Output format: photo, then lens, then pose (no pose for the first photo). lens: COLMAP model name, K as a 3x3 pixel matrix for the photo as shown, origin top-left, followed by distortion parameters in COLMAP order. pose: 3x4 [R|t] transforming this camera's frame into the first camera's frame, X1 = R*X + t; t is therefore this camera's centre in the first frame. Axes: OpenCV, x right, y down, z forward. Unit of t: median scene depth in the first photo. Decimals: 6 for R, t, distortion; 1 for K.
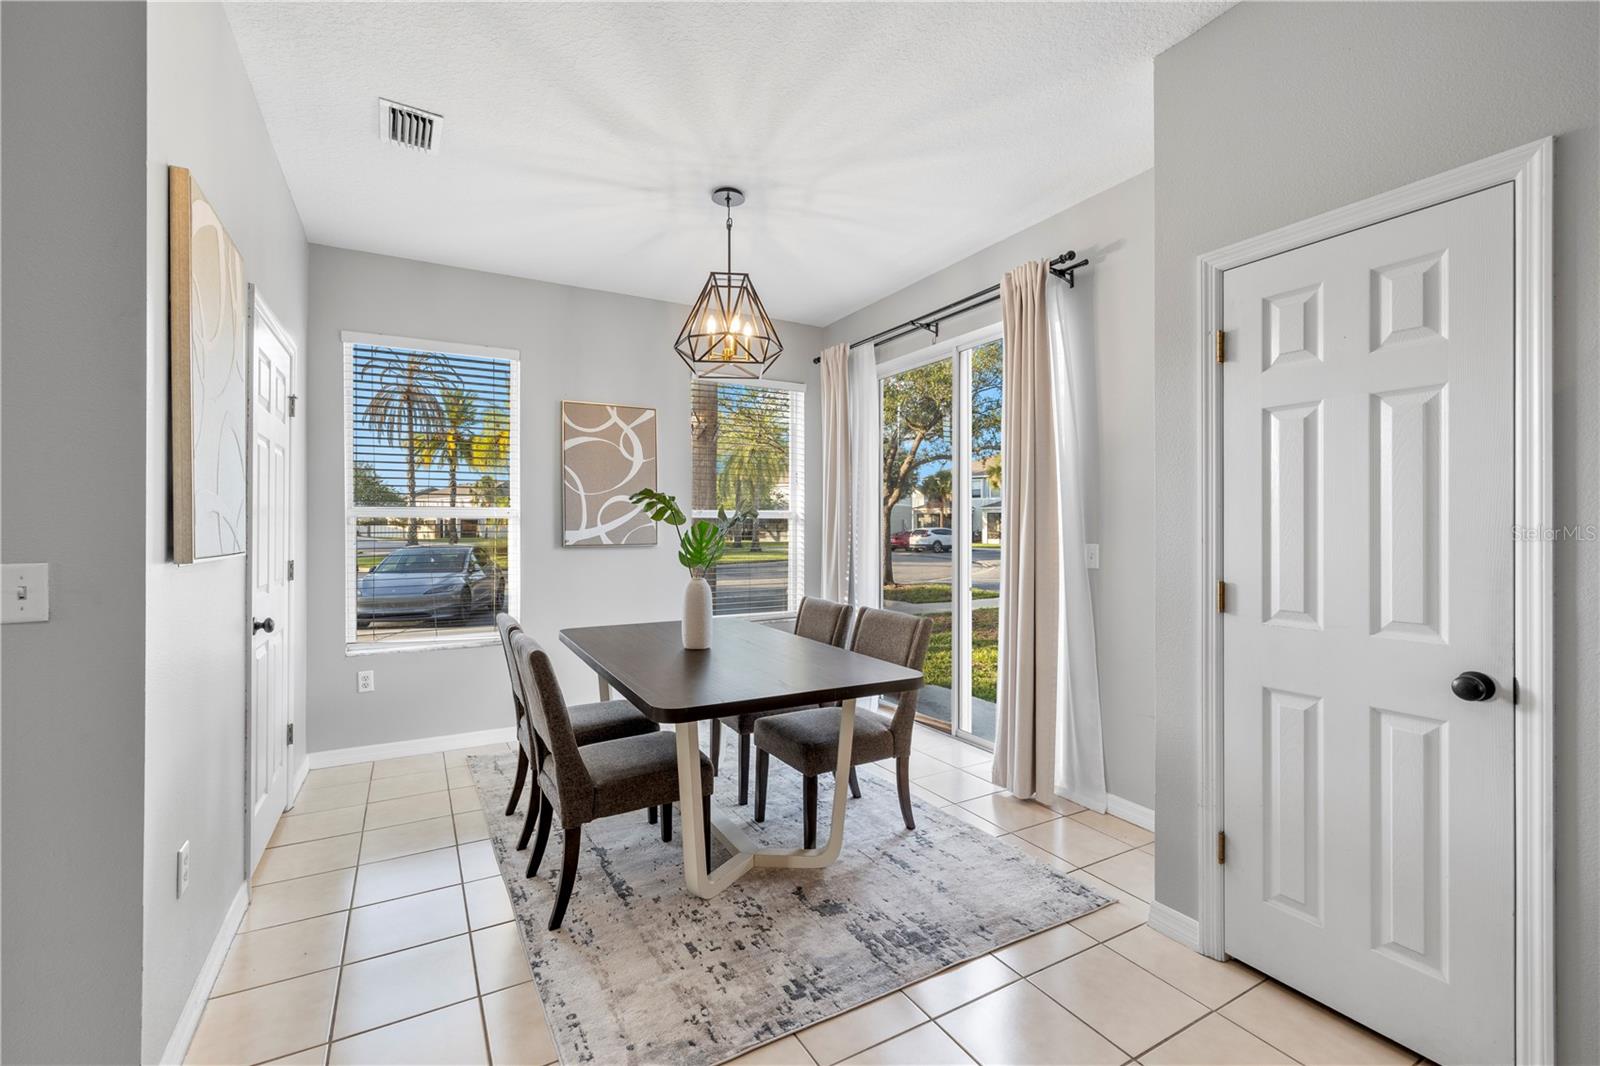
lens RADIAL K [[681.4, 0, 793.8], [0, 681.4, 526.8], [0, 0, 1]] dist [-0.001597, 0.000455]
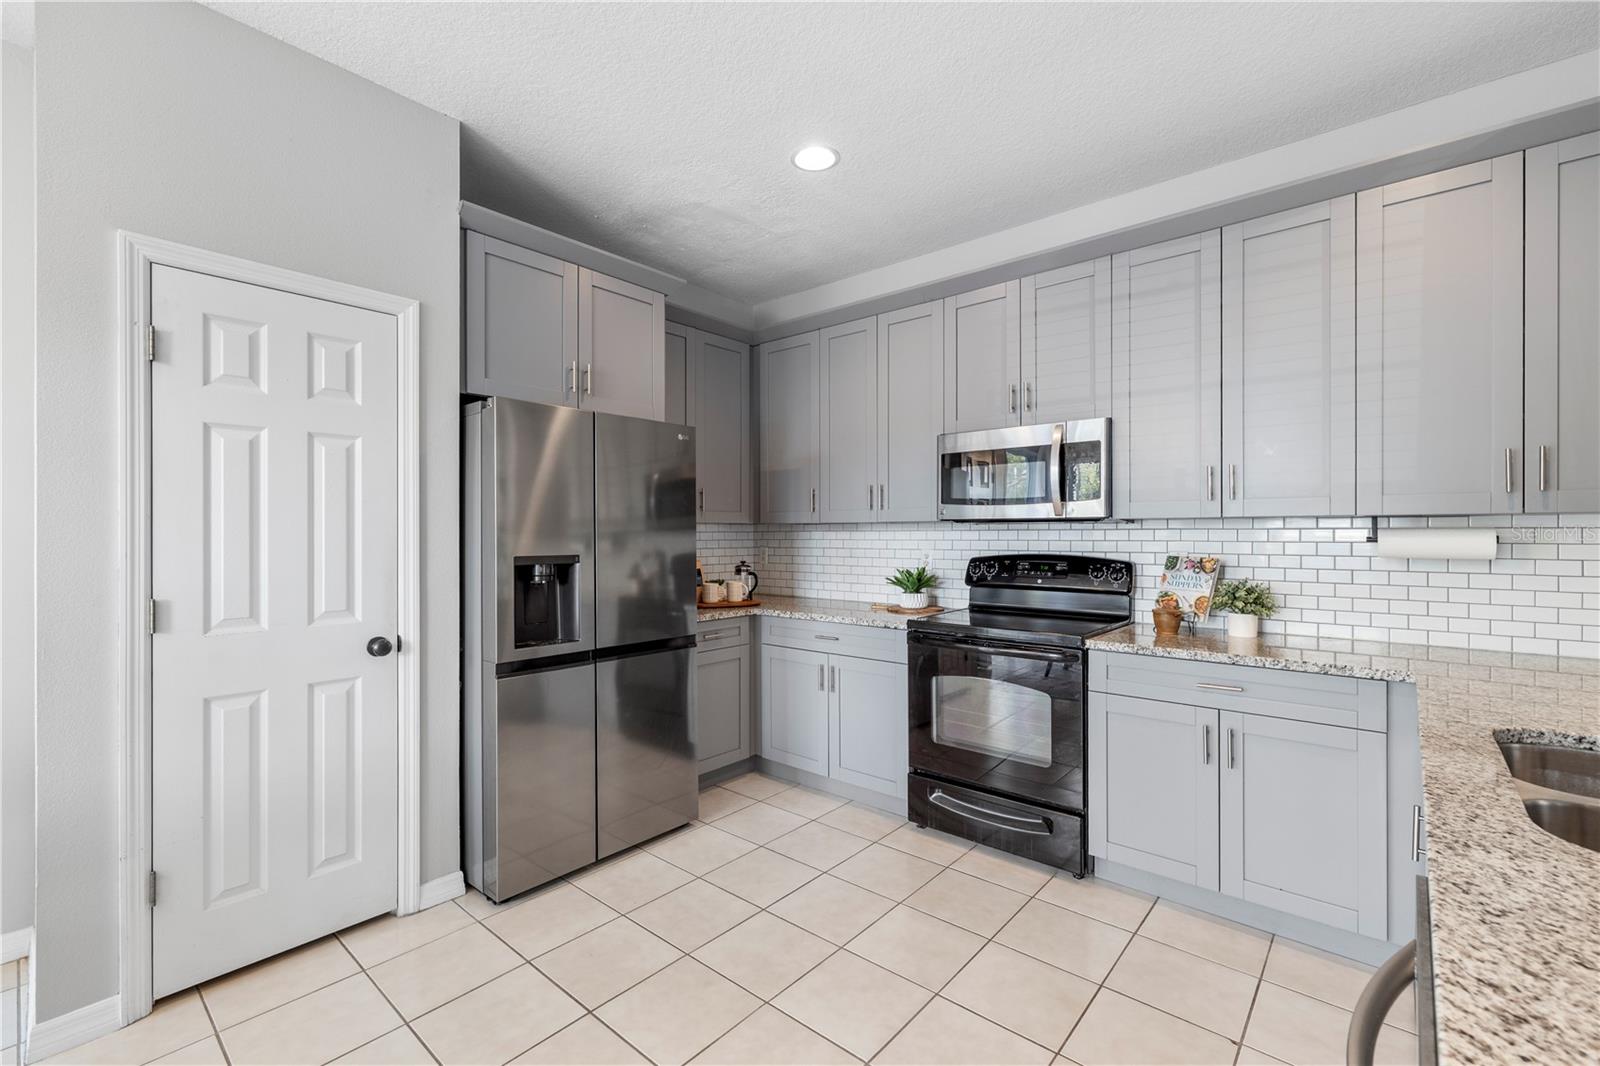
lens RADIAL K [[681.4, 0, 795.8], [0, 681.4, 535.5], [0, 0, 1]] dist [-0.001597, 0.000455]
pose [[-0.330503, -0.002761, 0.943801, -0.529905], [0.000496, 0.999995, 0.003100, -0.008731], [-0.943805, 0.001493, -0.330500, 0.484743]]
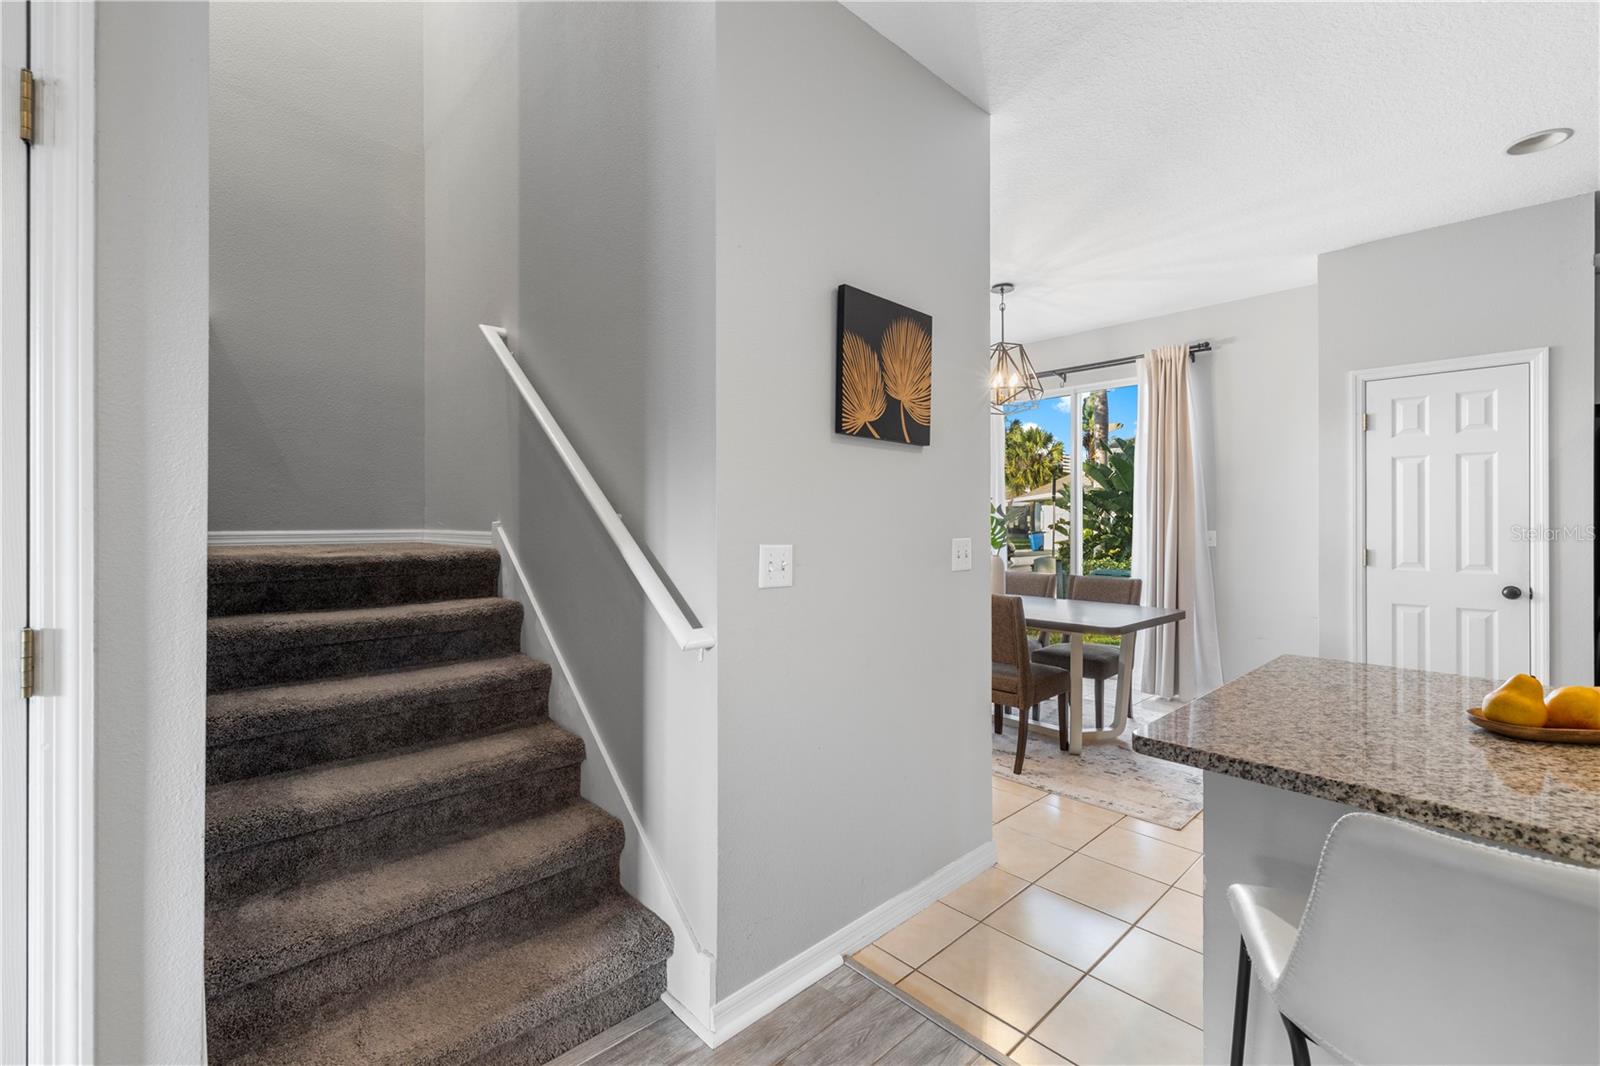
lens RADIAL K [[681.4, 0, 790.1], [0, 681.4, 519.6], [0, 0, 1]] dist [-0.001597, 0.000455]
pose [[0.973799, 0.000241, 0.227409, -1.324911], [-0.000003, 0.999999, -0.001046, 0.002642], [-0.227409, 0.001018, 0.973799, -0.450767]]
